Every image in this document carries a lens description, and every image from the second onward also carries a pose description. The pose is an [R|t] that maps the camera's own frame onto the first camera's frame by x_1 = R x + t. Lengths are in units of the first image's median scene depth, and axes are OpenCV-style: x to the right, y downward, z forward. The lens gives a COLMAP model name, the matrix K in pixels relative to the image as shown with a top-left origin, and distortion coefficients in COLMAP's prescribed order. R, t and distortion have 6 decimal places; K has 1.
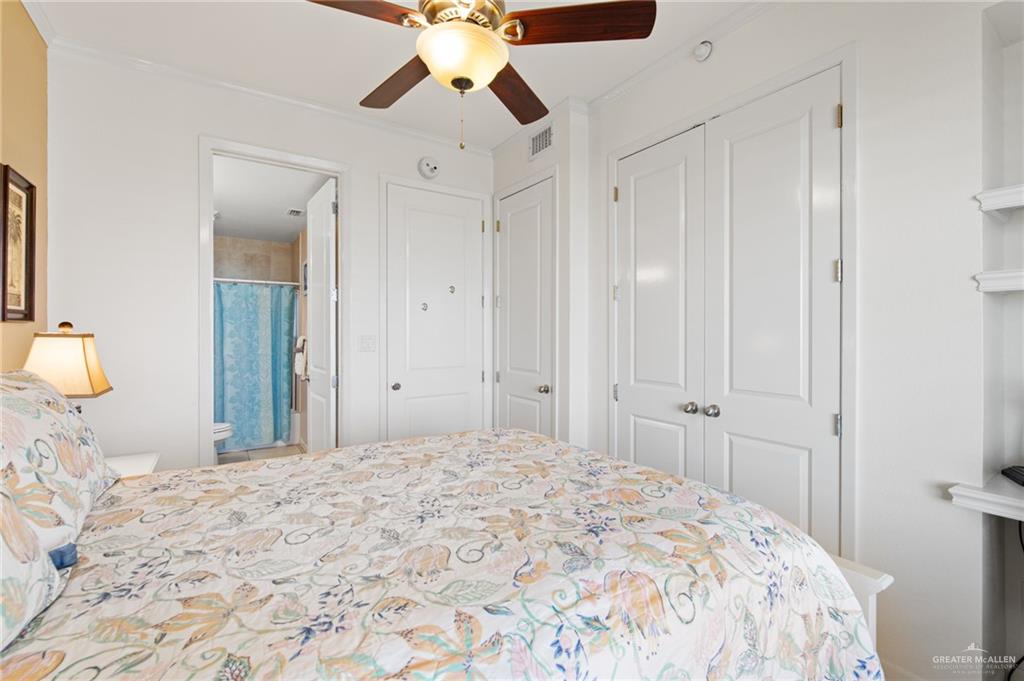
lens RADIAL K [[455.1, 0, 510.9], [0, 455.1, 338.5], [0, 0, 1]] dist [-0.001389, -0.000020]
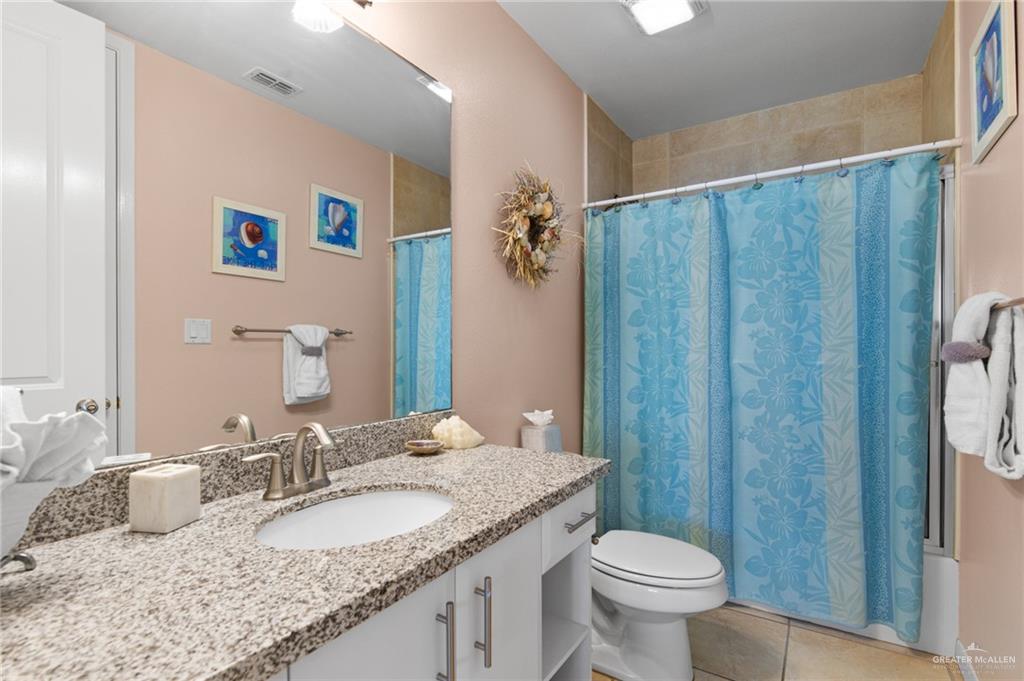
lens RADIAL K [[496.5, 0, 510.7], [0, 496.5, 346.4], [0, 0, 1]] dist [-0.002719, -0.000281]
pose [[0.414895, -0.005848, -0.909850, -0.298159], [-0.002321, 0.999969, -0.007485, 0.022477], [0.909866, 0.005218, 0.414869, 0.613485]]
